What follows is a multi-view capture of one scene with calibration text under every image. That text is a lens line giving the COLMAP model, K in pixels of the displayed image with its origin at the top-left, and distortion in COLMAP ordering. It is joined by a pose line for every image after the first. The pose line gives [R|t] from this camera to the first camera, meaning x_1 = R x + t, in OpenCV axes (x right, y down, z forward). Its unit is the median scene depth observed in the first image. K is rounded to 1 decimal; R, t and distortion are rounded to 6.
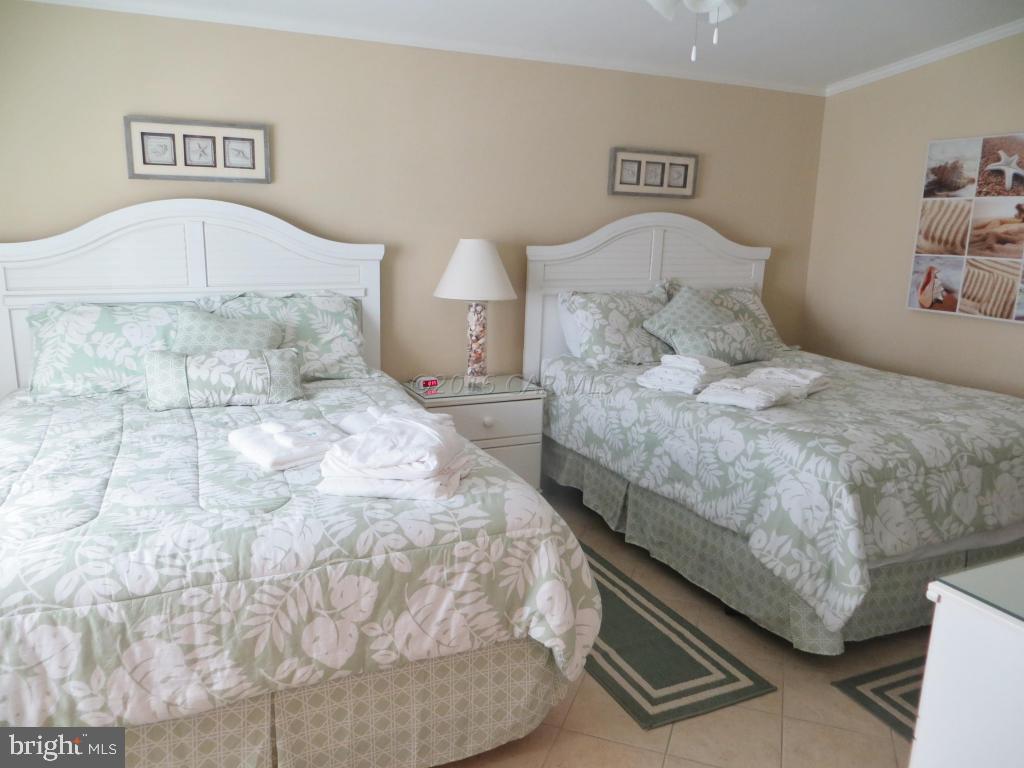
lens RADIAL K [[756.4, 0, 507.0], [0, 756.4, 384.5], [0, 0, 1]] dist [-0.012893, -0.002203]
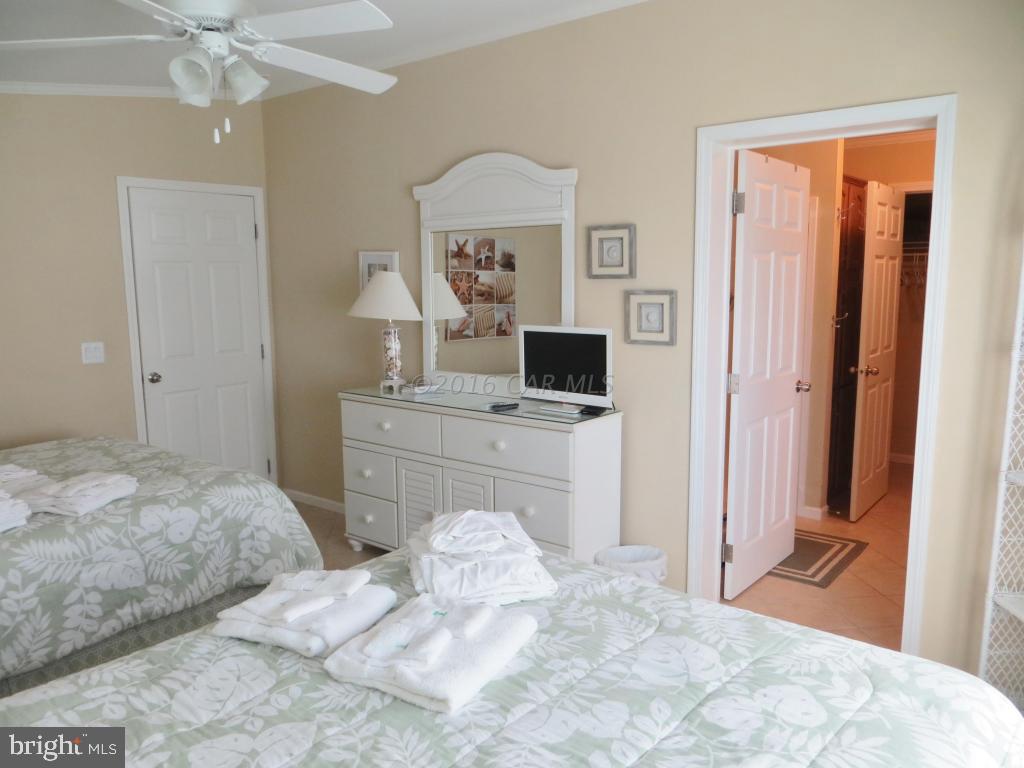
lens RADIAL K [[756.4, 0, 509.8], [0, 756.4, 385.5], [0, 0, 1]] dist [-0.012893, -0.002203]
pose [[-0.418631, -0.146942, 0.896190, -0.715866], [0.203735, 0.946474, 0.250356, -0.242003], [-0.885009, 0.287392, -0.366286, 0.918109]]
